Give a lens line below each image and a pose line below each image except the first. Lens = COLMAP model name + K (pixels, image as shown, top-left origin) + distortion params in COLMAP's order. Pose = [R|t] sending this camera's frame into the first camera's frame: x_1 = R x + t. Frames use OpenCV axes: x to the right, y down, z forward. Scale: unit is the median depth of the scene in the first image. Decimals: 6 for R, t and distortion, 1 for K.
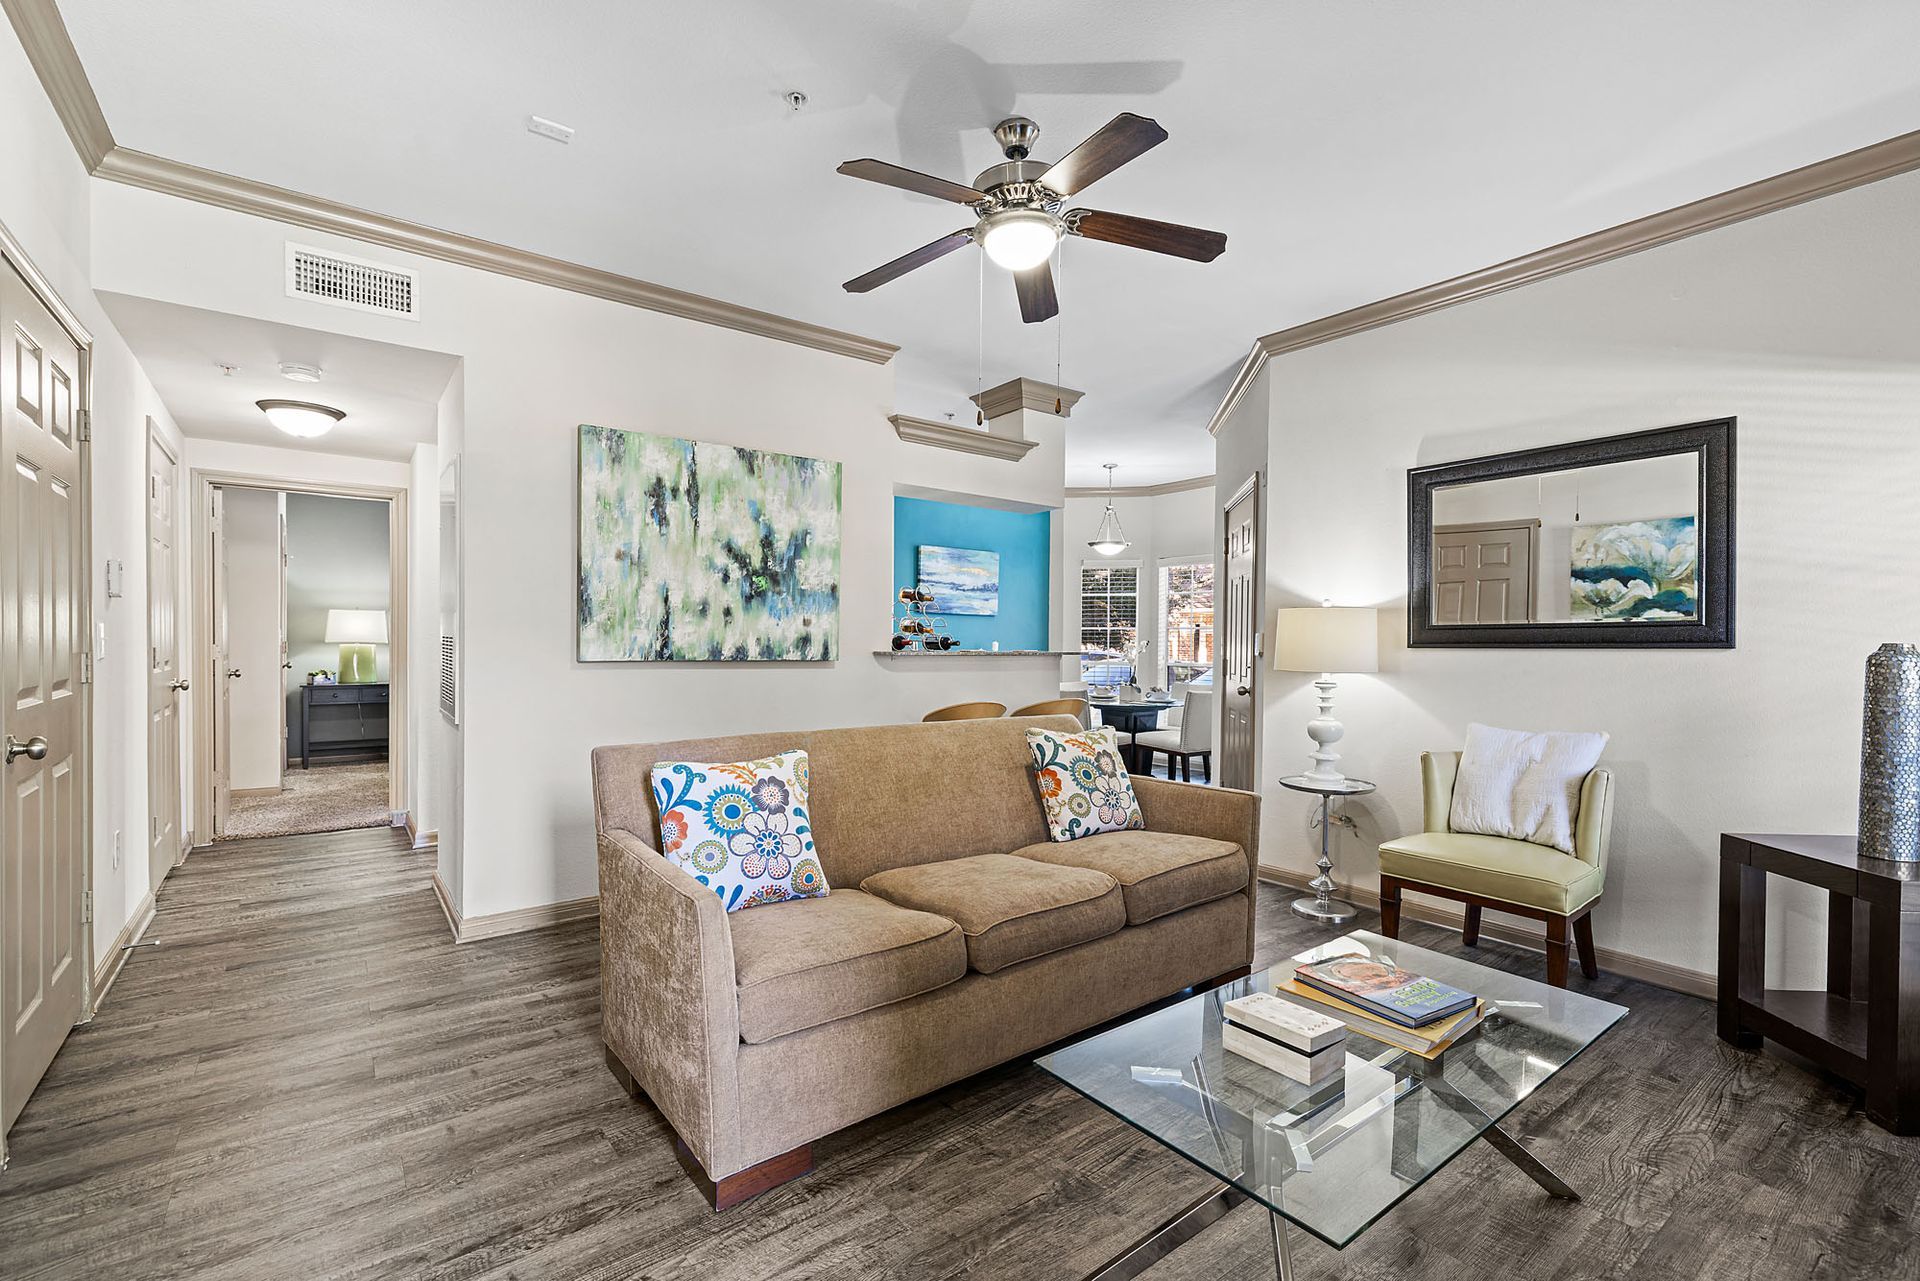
lens RADIAL K [[859.9, 0, 960.0], [0, 859.9, 640.5], [0, 0, 1]] dist [0.009569, -0.000312]
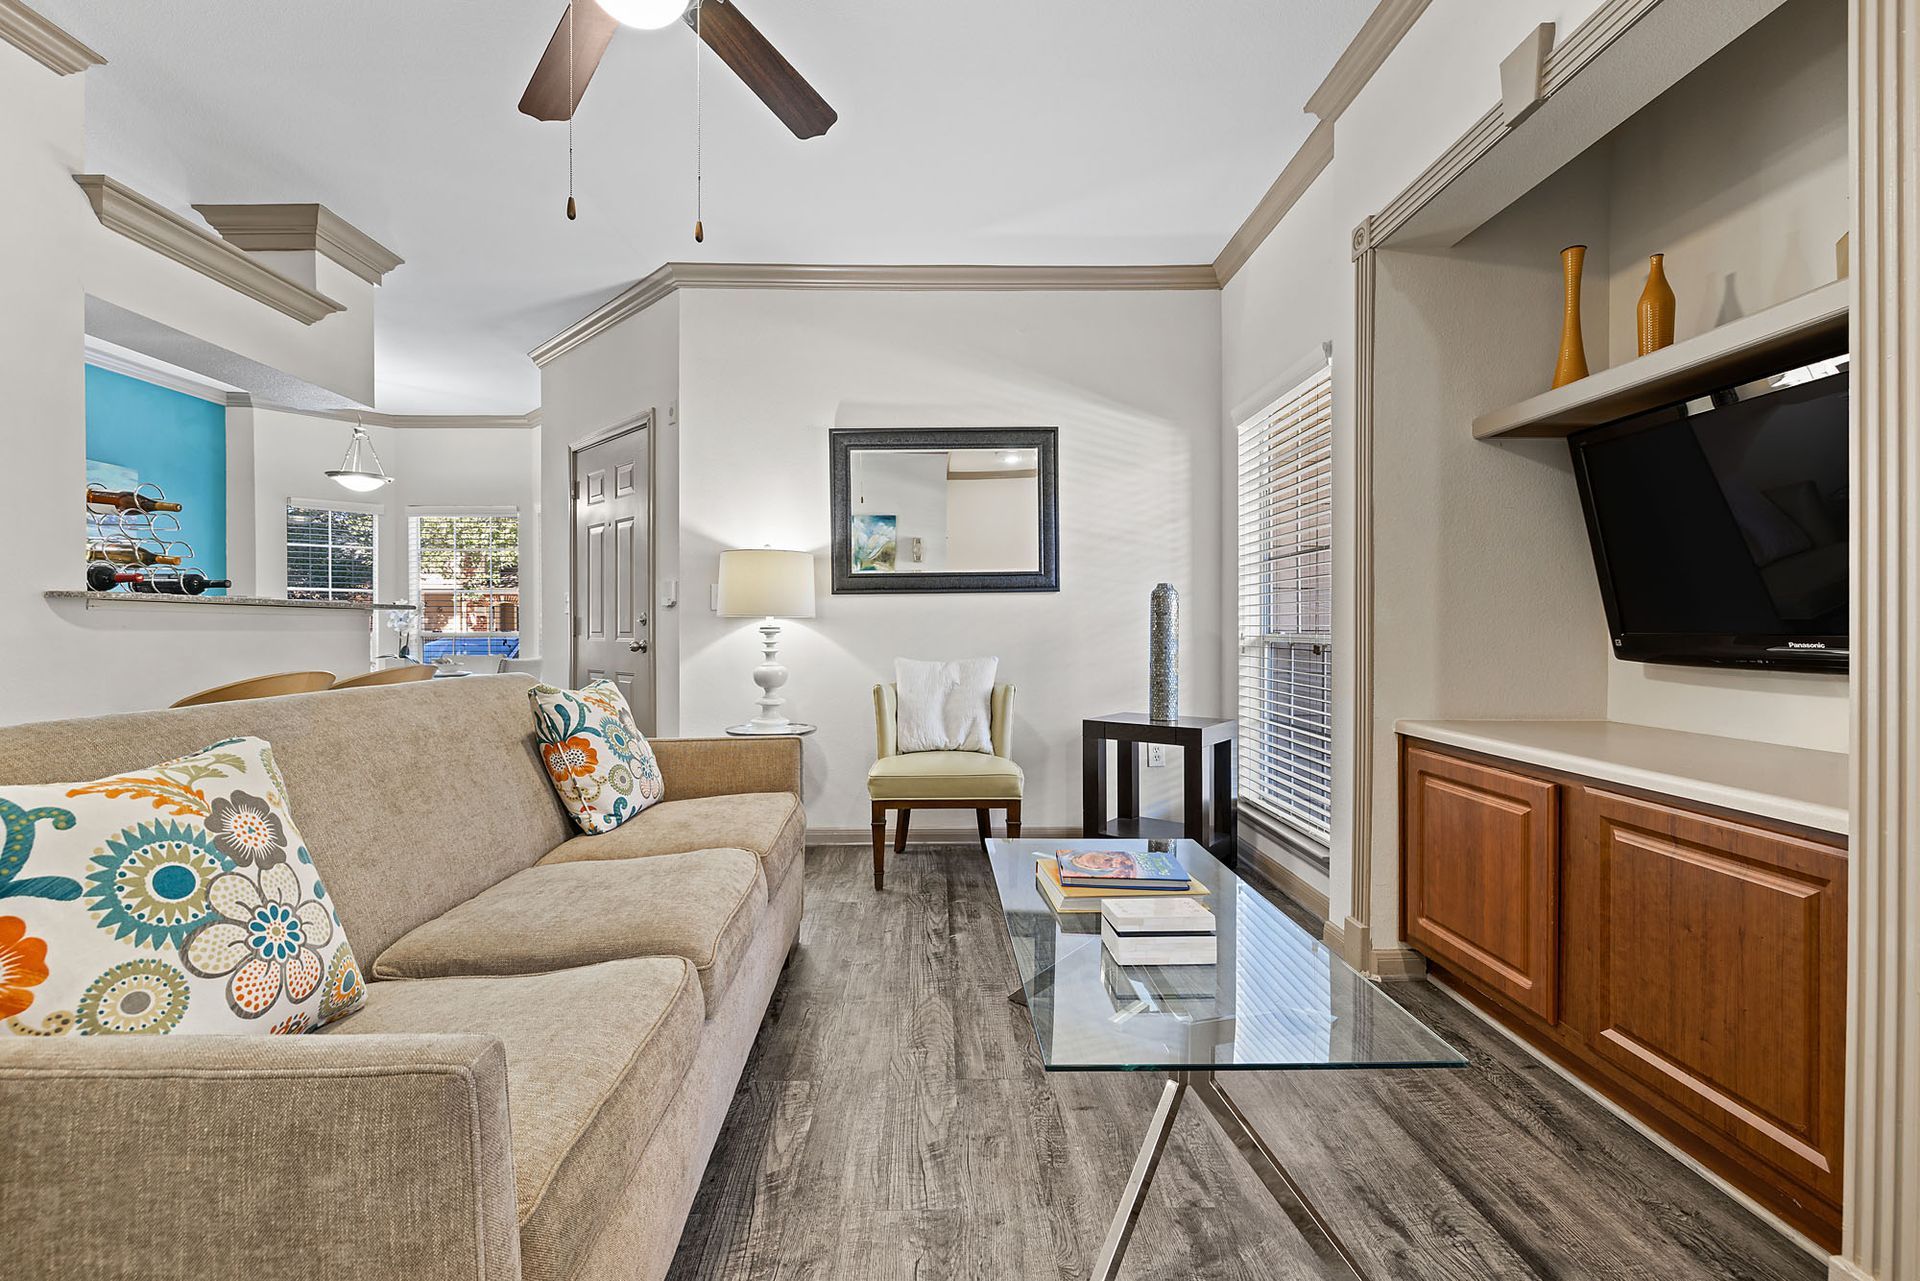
lens RADIAL K [[822.2, 0, 956.5], [0, 822.2, 624.9], [0, 0, 1]] dist [0.000110, -0.000012]
pose [[0.588058, -0.007266, 0.808786, -0.274494], [0.007004, 0.999968, 0.003891, 0.054735], [-0.808789, 0.003377, 0.588090, 0.336448]]
